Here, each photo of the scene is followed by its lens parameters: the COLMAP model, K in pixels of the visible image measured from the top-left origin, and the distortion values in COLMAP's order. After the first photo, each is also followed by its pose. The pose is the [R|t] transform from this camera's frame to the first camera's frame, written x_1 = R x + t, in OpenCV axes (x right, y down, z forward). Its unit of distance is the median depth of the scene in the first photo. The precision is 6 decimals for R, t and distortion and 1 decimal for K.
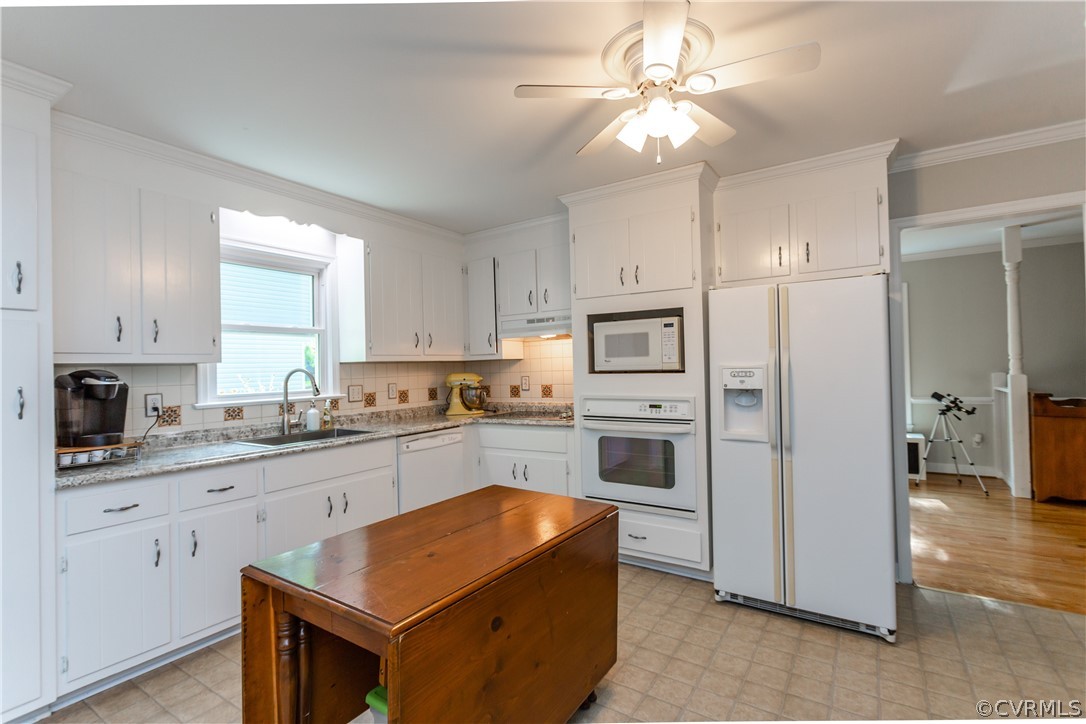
lens RADIAL K [[515.9, 0, 525.7], [0, 515.9, 353.9], [0, 0, 1]] dist [-0.000500, 0.001283]
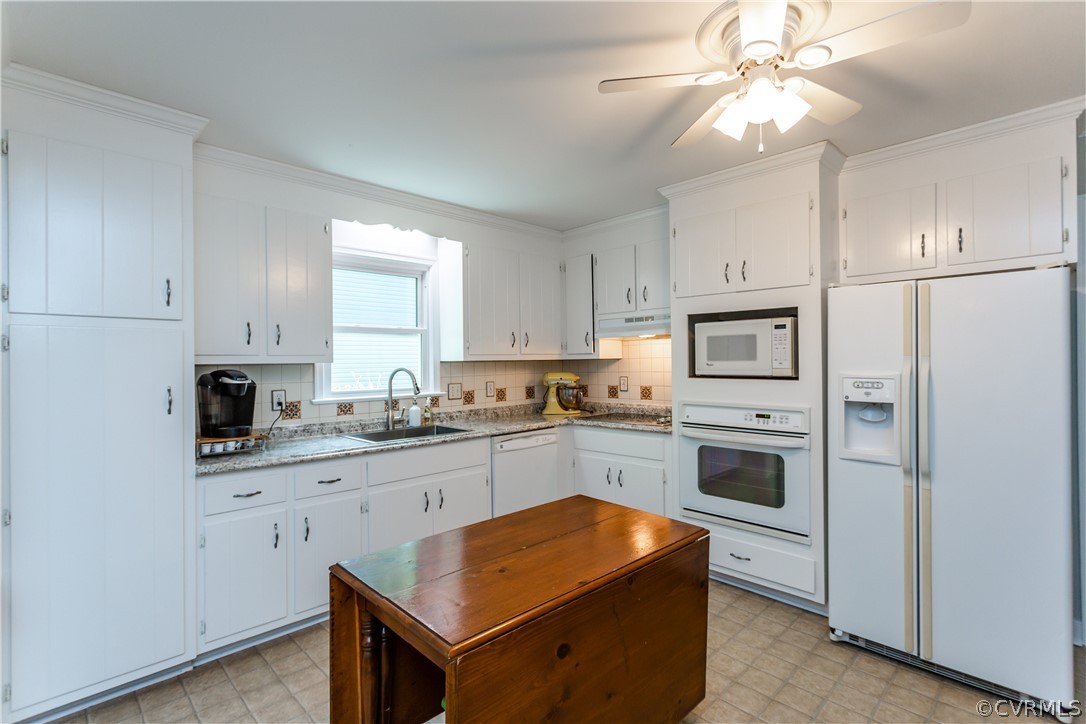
lens RADIAL K [[515.9, 0, 523.8], [0, 515.9, 352.6], [0, 0, 1]] dist [-0.000500, 0.001283]
pose [[0.976730, 0.008196, -0.214316, 0.035450], [-0.004989, 0.999867, 0.015498, -0.023705], [0.214415, -0.014068, 0.976641, 0.024736]]
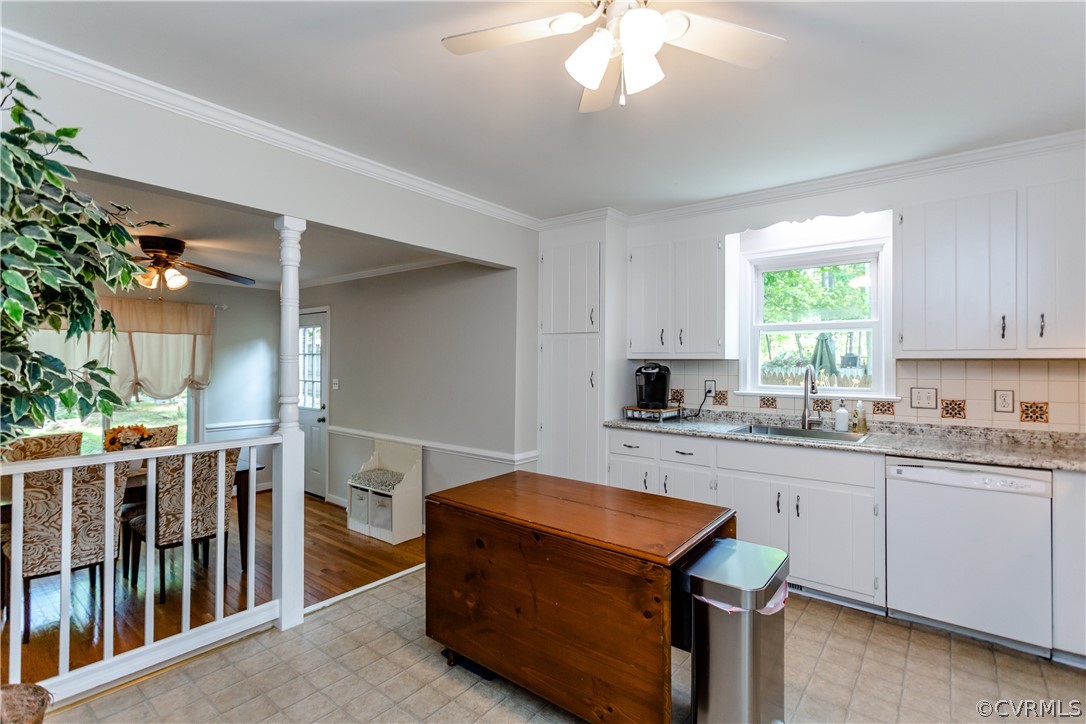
lens RADIAL K [[515.9, 0, 538.7], [0, 515.9, 346.3], [0, 0, 1]] dist [-0.000500, 0.001283]
pose [[-0.075491, -0.006745, -0.997124, 0.686973], [0.023519, 0.999687, -0.008543, -0.014124], [0.996869, -0.024096, -0.075309, 0.628133]]
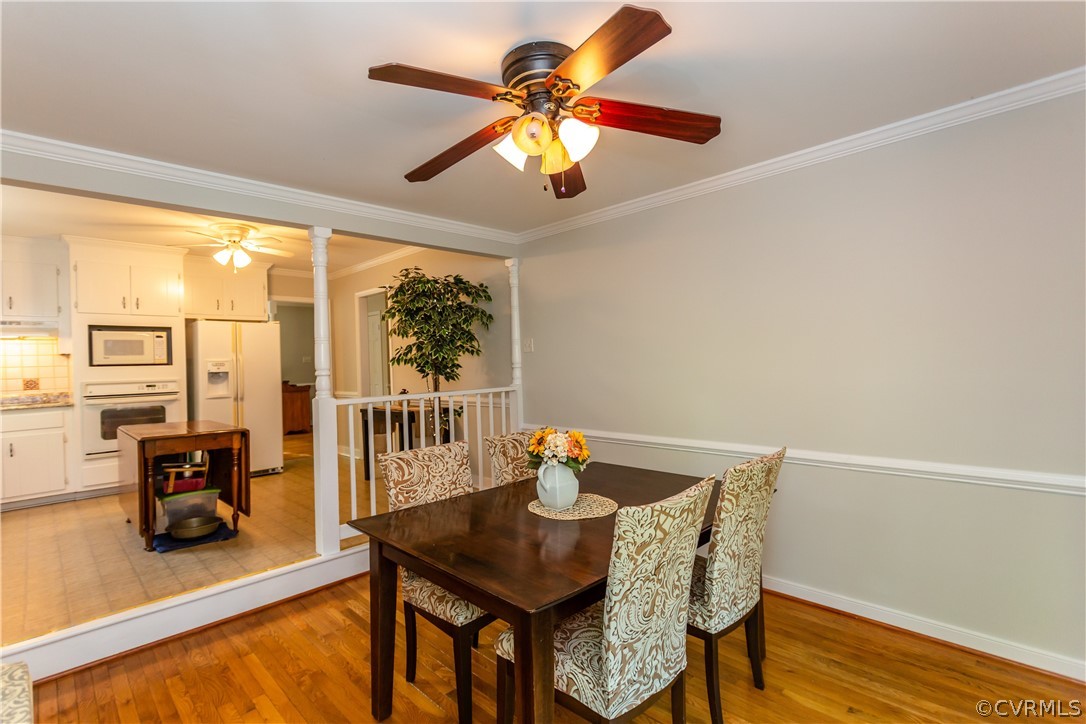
lens RADIAL K [[515.9, 0, 539.7], [0, 515.9, 357.4], [0, 0, 1]] dist [-0.000500, 0.001283]
pose [[0.210468, 0.021845, 0.977357, -1.168617], [-0.003601, 0.999761, -0.021571, 0.045534], [-0.977594, 0.001021, 0.210496, -0.585385]]
